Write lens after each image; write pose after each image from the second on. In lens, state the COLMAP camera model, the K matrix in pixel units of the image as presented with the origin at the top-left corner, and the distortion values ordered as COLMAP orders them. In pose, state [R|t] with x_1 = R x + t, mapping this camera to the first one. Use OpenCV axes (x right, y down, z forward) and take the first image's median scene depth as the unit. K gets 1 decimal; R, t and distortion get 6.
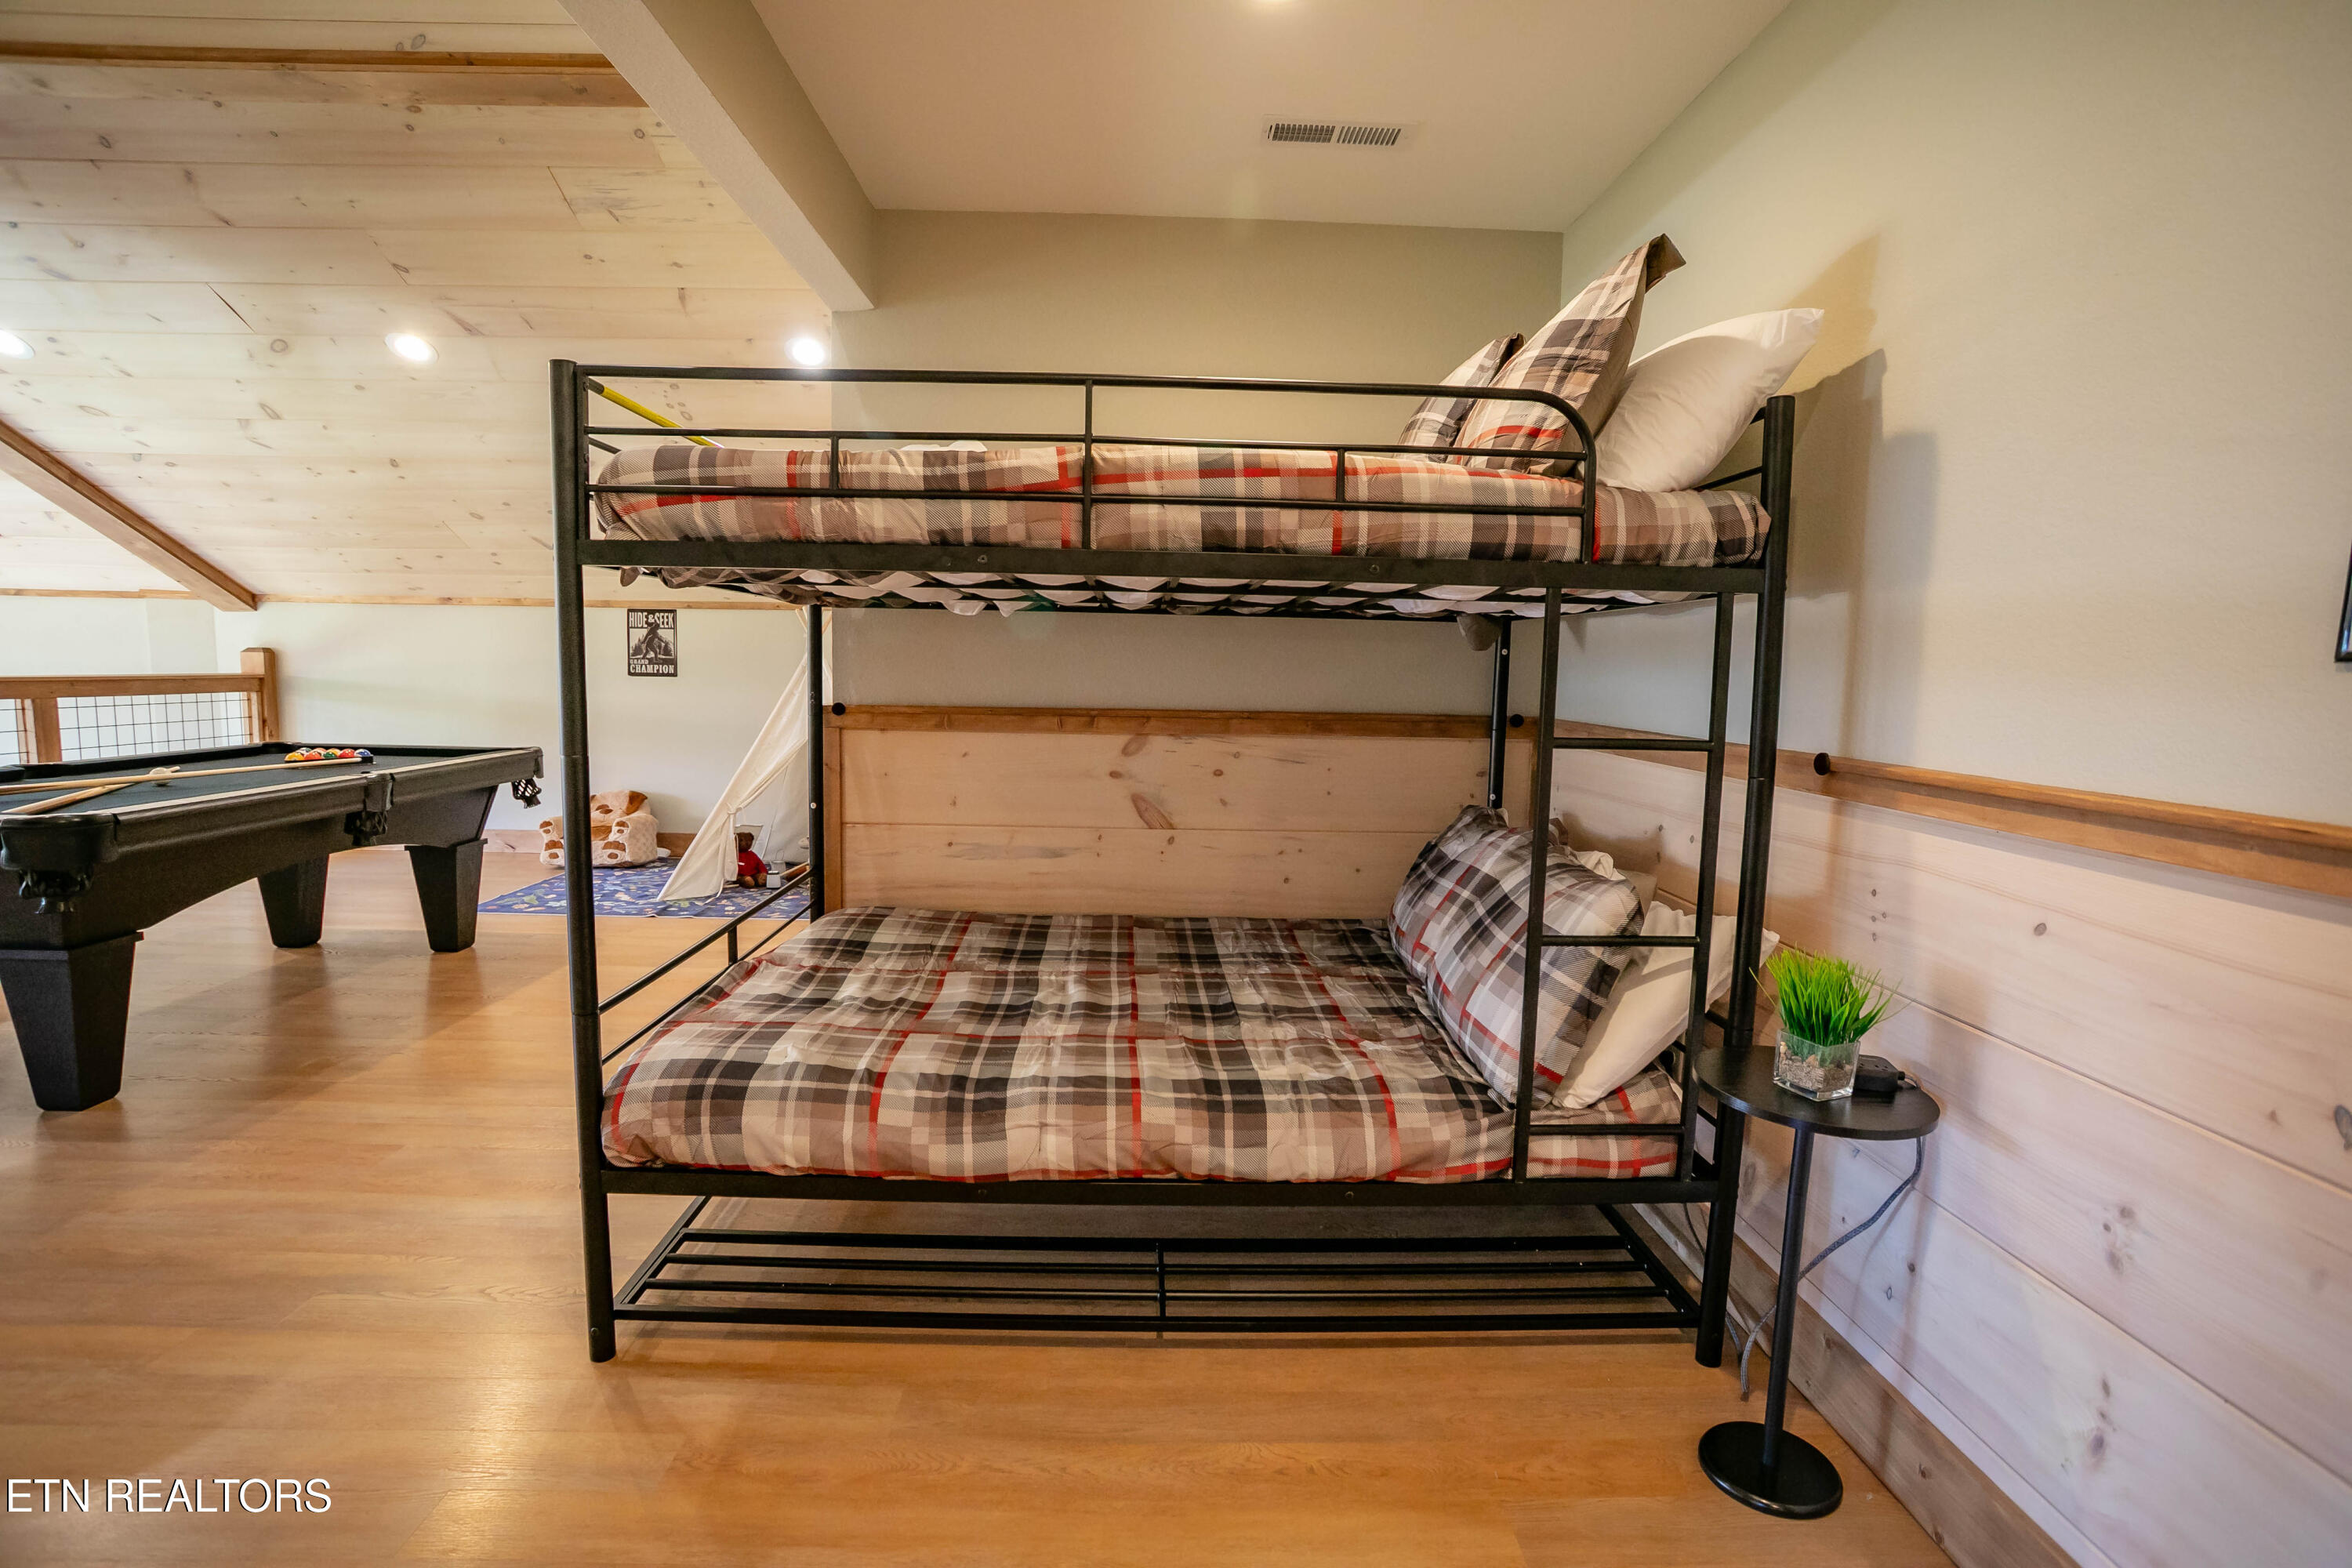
lens RADIAL K [[1153.3, 0, 1176.0], [0, 1153.3, 784.0], [0, 0, 1]] dist [-0.077526, 0.032571]
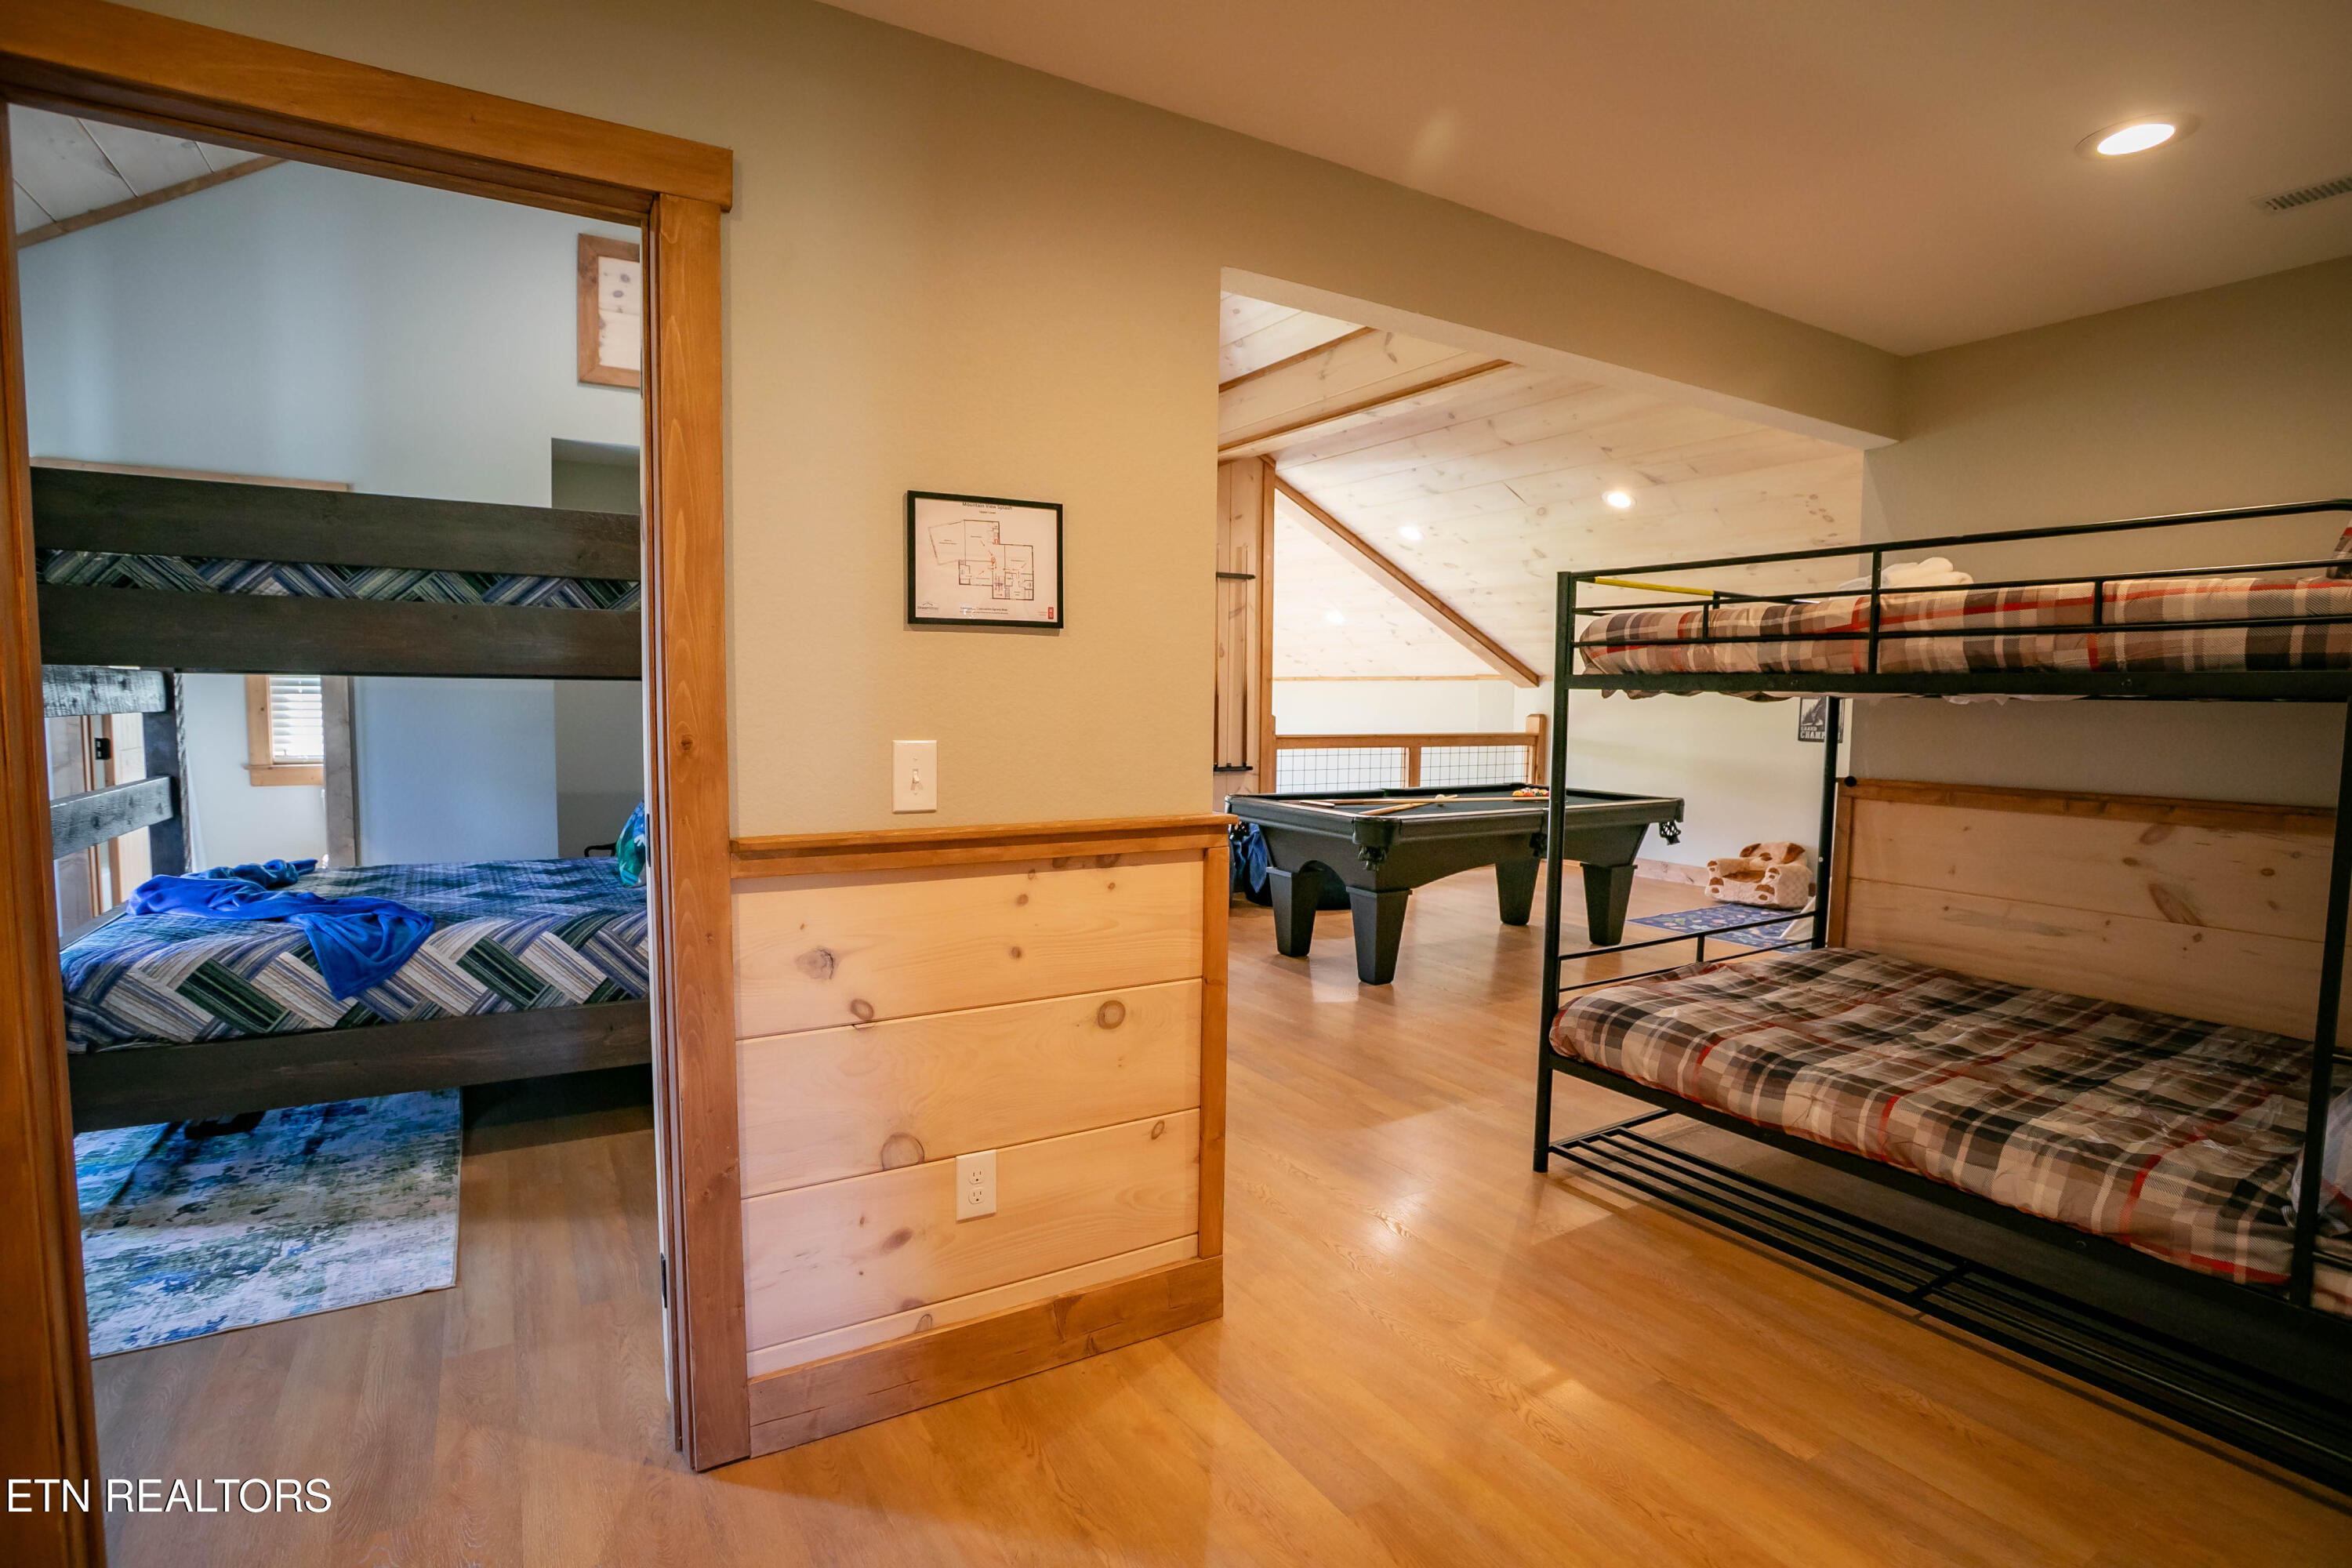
lens RADIAL K [[1153.3, 0, 1176.0], [0, 1153.3, 784.0], [0, 0, 1]] dist [-0.077526, 0.032571]
pose [[0.499579, 0.051281, -0.864749, 0.616379], [-0.092508, 0.995696, 0.005603, -0.007342], [0.861315, 0.077197, 0.502173, -0.326041]]
